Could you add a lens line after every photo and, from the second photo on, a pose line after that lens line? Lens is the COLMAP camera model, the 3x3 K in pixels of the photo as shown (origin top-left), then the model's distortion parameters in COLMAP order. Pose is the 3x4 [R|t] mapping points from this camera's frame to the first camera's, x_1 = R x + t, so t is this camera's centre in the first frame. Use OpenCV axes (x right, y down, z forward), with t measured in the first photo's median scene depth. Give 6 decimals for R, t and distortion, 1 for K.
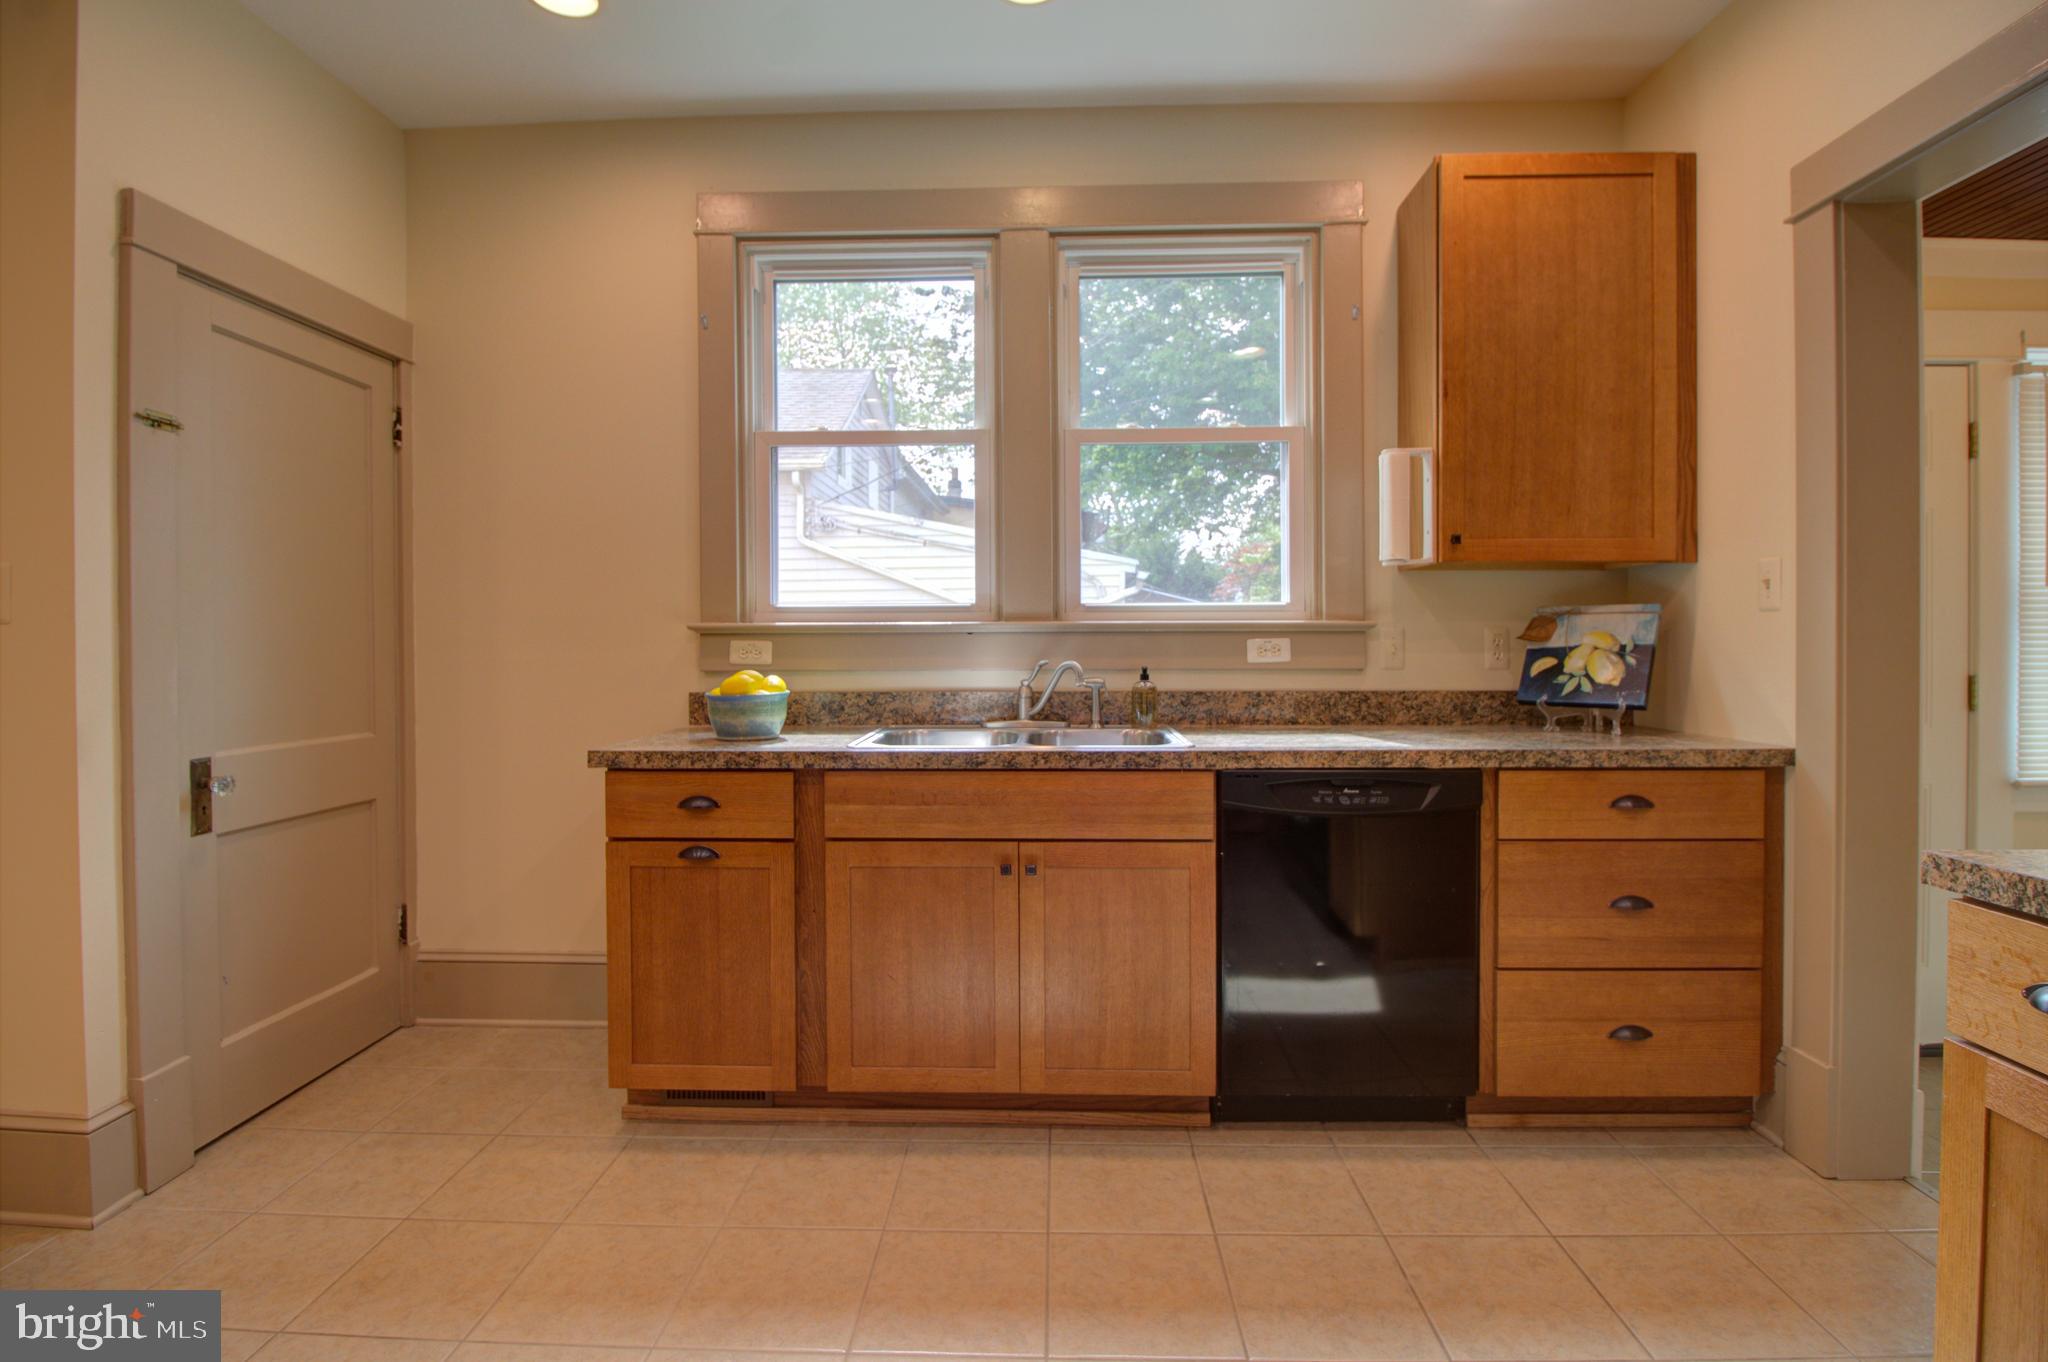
lens RADIAL K [[952.6, 0, 1018.9], [0, 952.6, 656.1], [0, 0, 1]] dist [-0.006612, -0.004724]
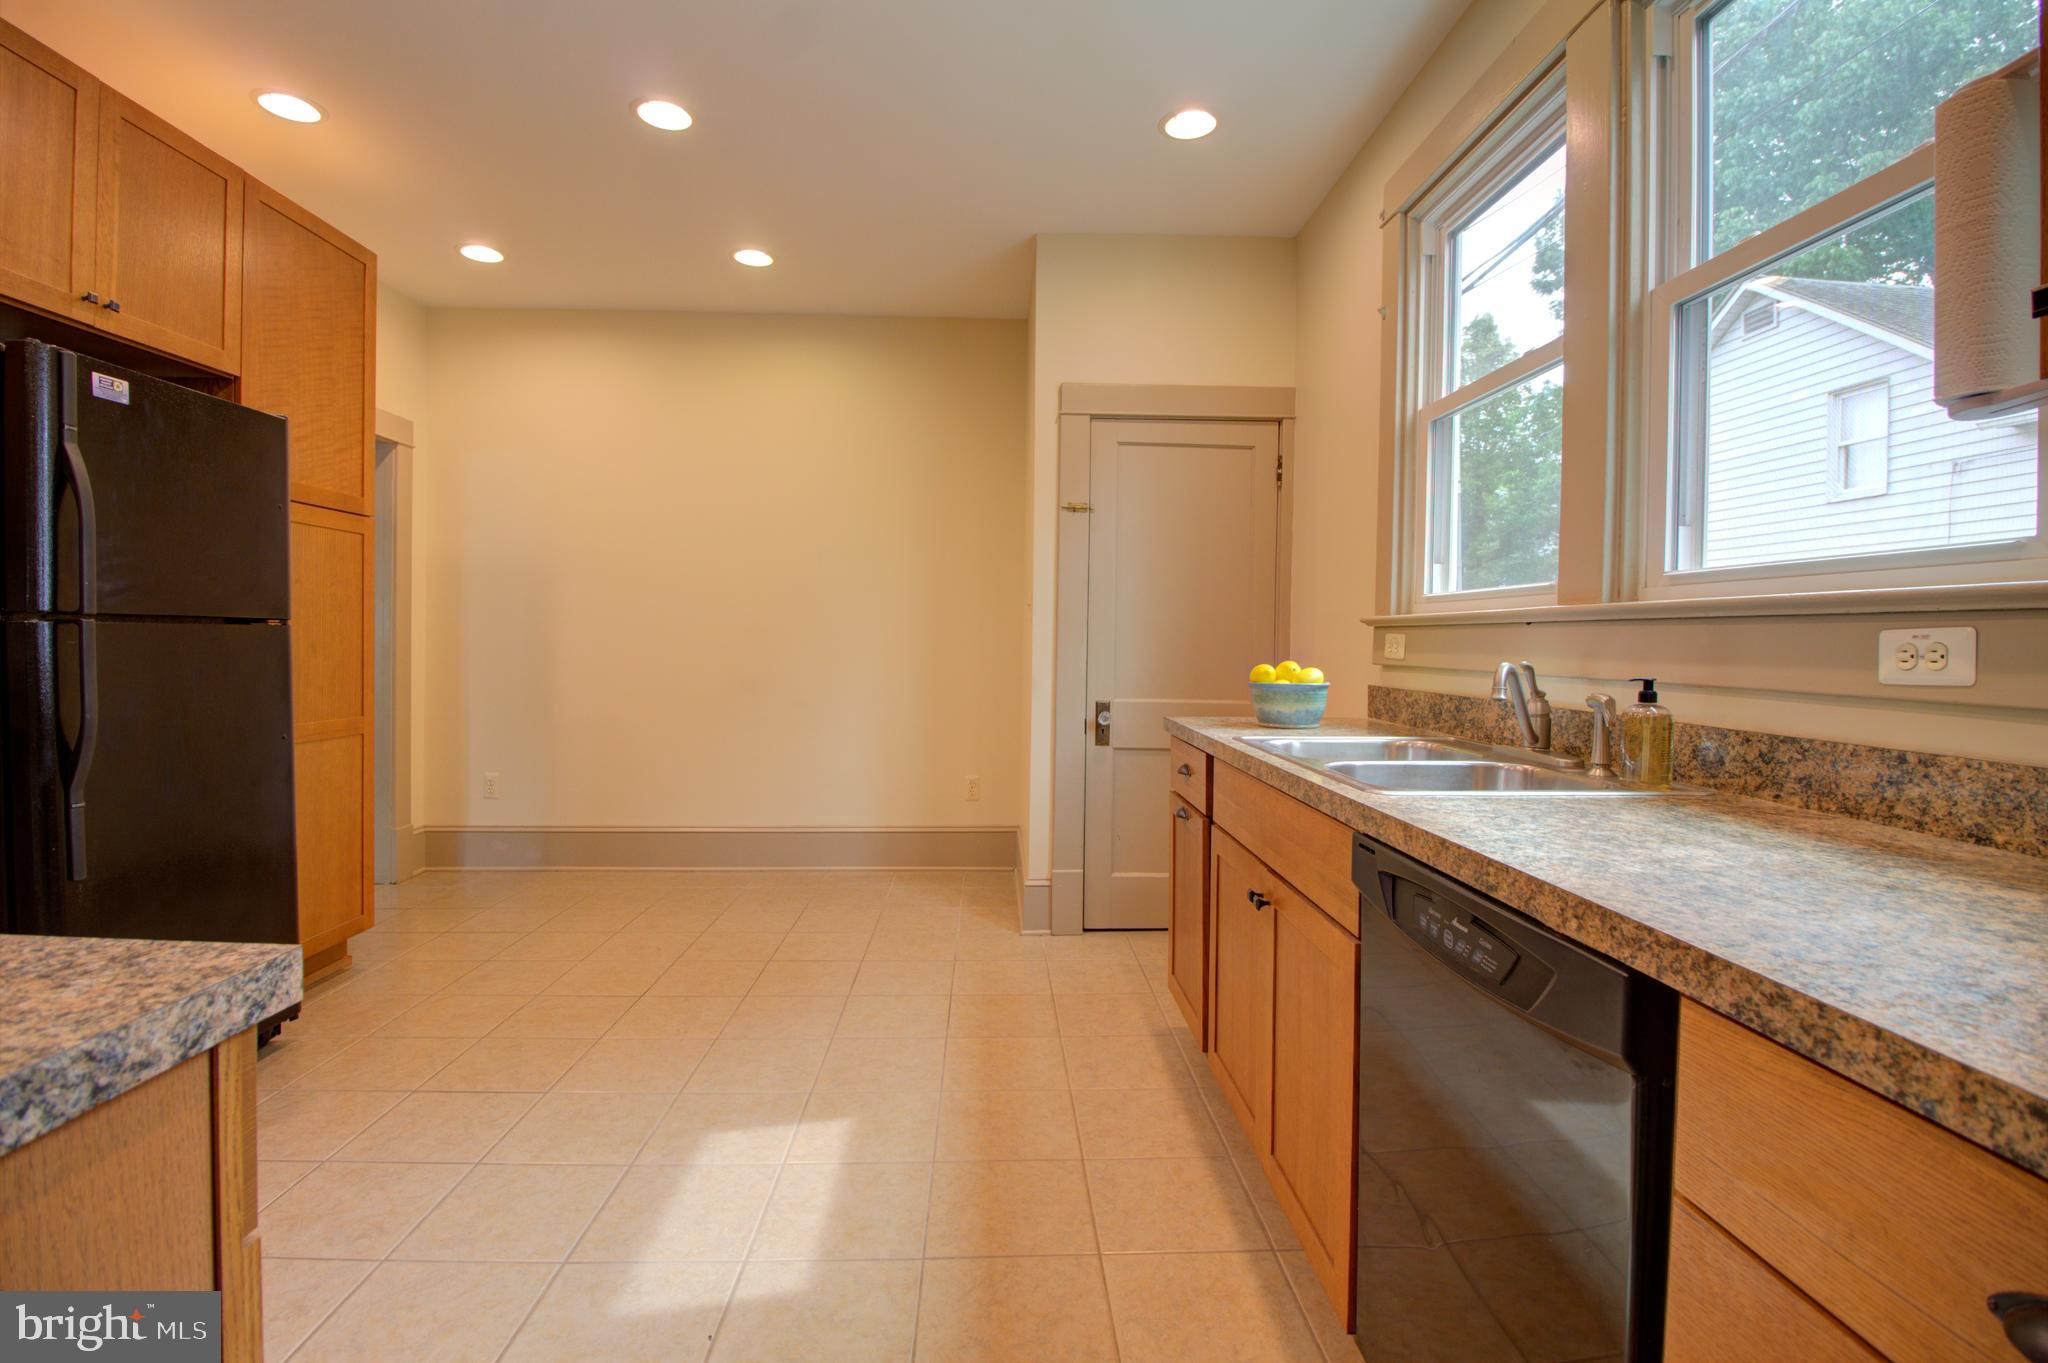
lens RADIAL K [[952.6, 0, 1028.8], [0, 952.6, 652.2], [0, 0, 1]] dist [-0.006612, -0.004724]
pose [[0.079295, 0.019043, -0.996669, 0.785751], [-0.028394, 0.999455, 0.016837, -0.004241], [0.996447, 0.026964, 0.079792, 0.689985]]
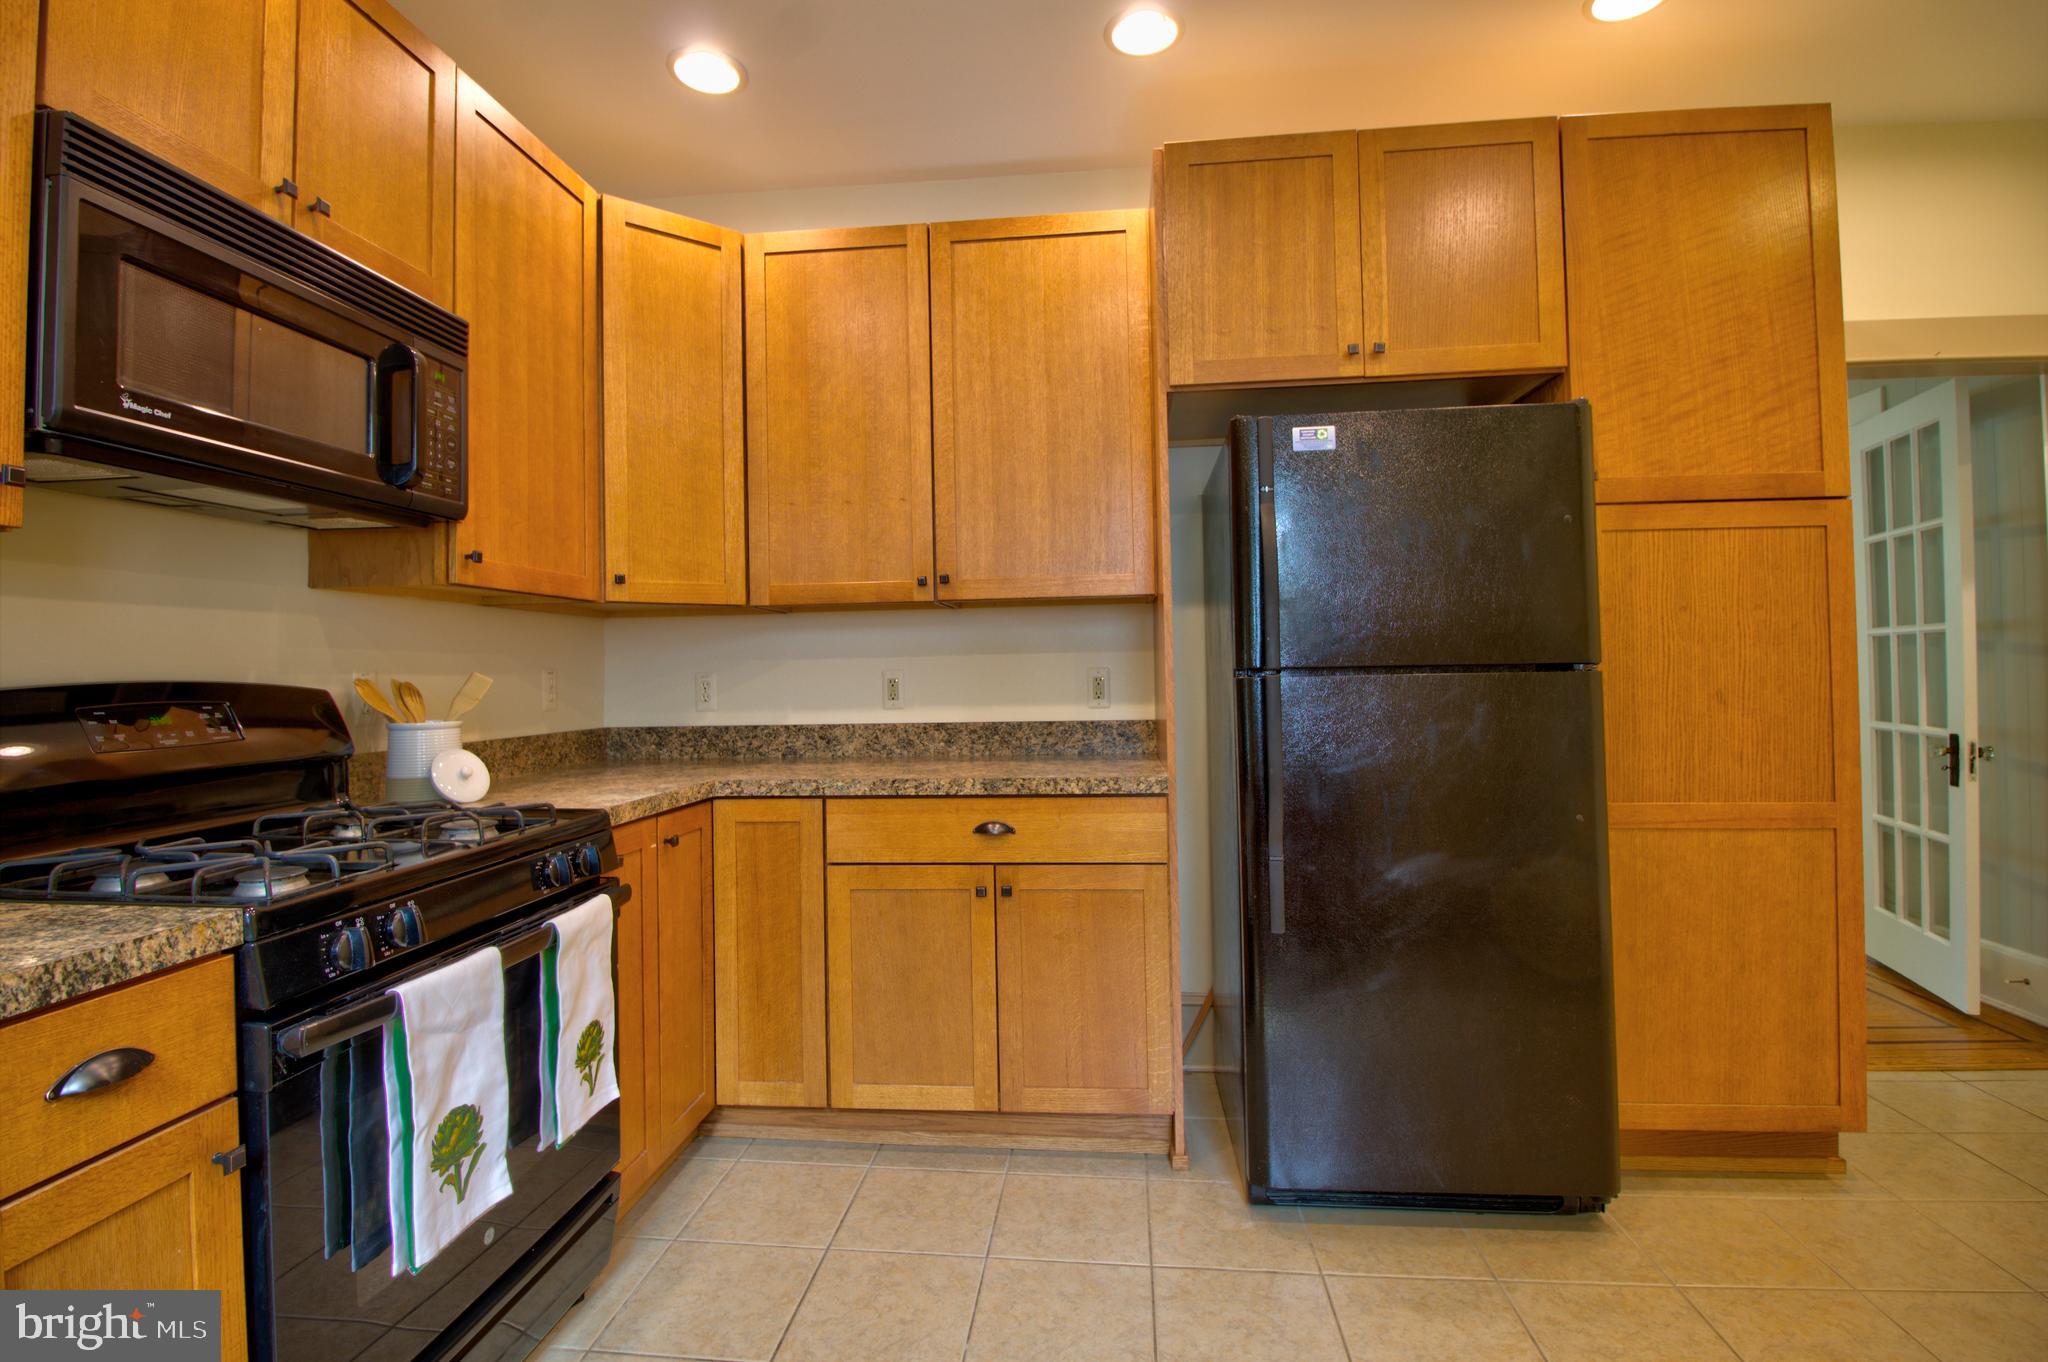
lens RADIAL K [[952.6, 0, 1024.9], [0, 952.6, 657.0], [0, 0, 1]] dist [-0.006612, -0.004724]
pose [[-0.997591, 0.023851, 0.065135, 0.048475], [0.023750, 0.999715, -0.002334, -0.014525], [-0.065172, -0.000781, -0.997874, 0.789470]]
